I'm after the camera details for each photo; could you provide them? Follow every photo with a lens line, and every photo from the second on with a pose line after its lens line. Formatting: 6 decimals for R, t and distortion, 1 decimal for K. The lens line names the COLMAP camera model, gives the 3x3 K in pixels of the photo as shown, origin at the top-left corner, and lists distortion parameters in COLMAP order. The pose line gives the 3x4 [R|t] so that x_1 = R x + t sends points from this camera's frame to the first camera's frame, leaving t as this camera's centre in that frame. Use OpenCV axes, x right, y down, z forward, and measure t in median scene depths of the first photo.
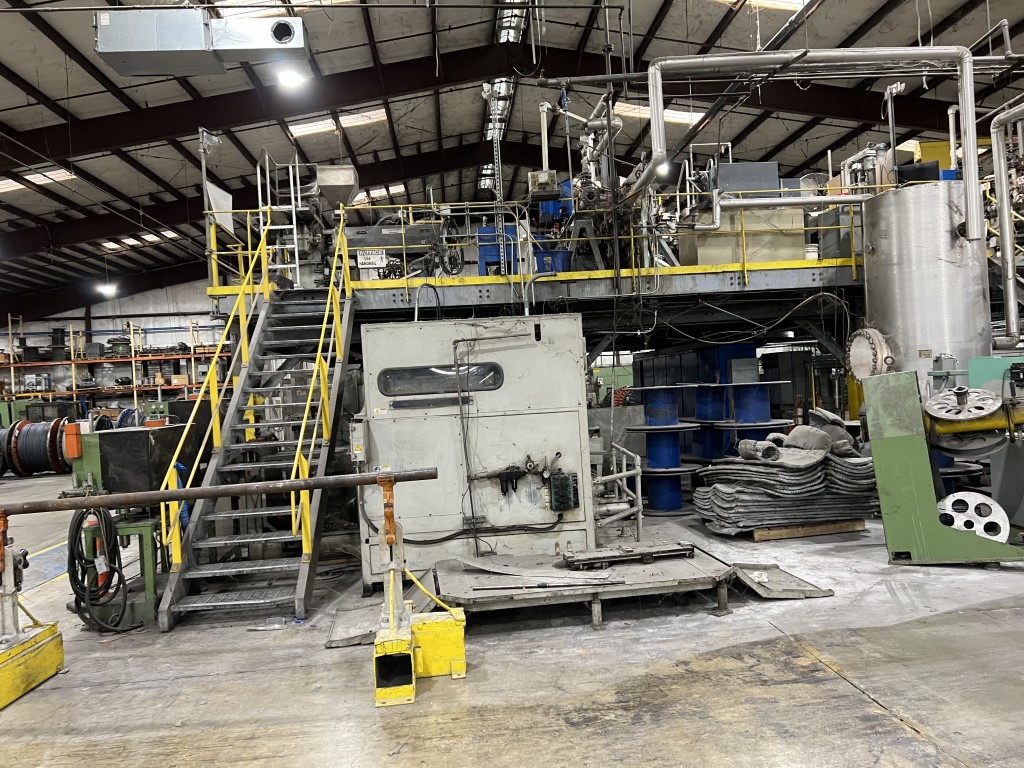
lens RADIAL K [[777.5, 0, 508.5], [0, 777.5, 386.9], [0, 0, 1]] dist [0.047724, -0.060990]
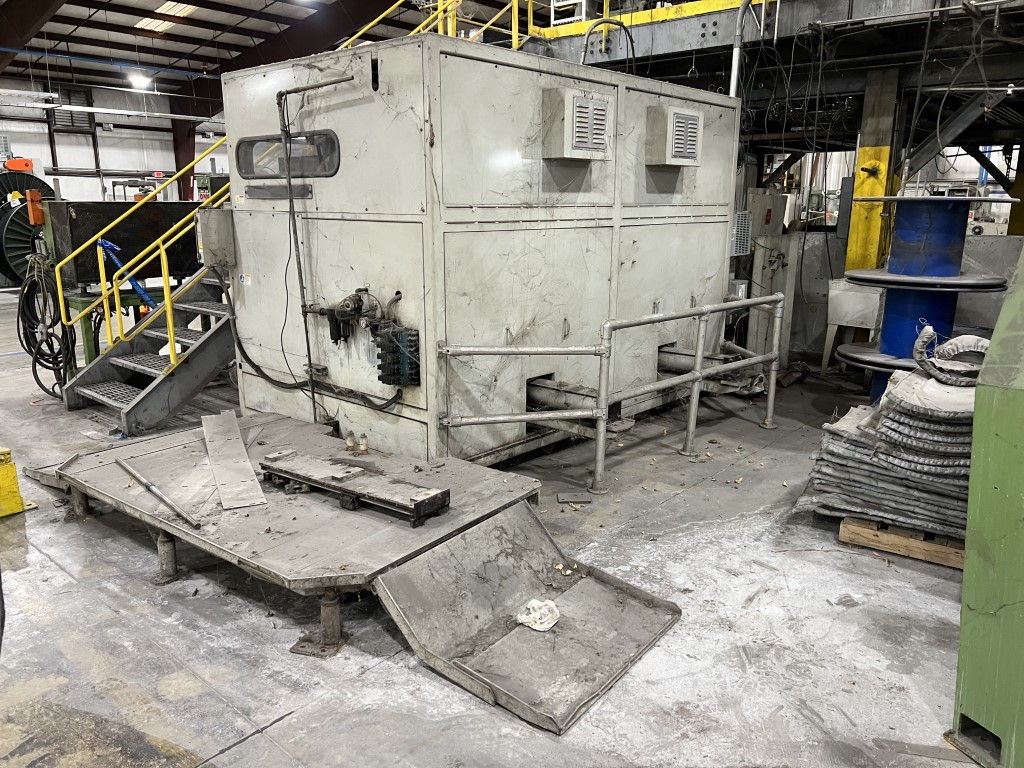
lens RADIAL K [[777.5, 0, 508.5], [0, 777.5, 386.9], [0, 0, 1]] dist [0.047724, -0.060990]
pose [[0.702515, 0.228584, -0.673960, 0.551046], [-0.048240, 0.960130, 0.275360, -0.014655], [0.710032, -0.160933, 0.685533, 0.641083]]
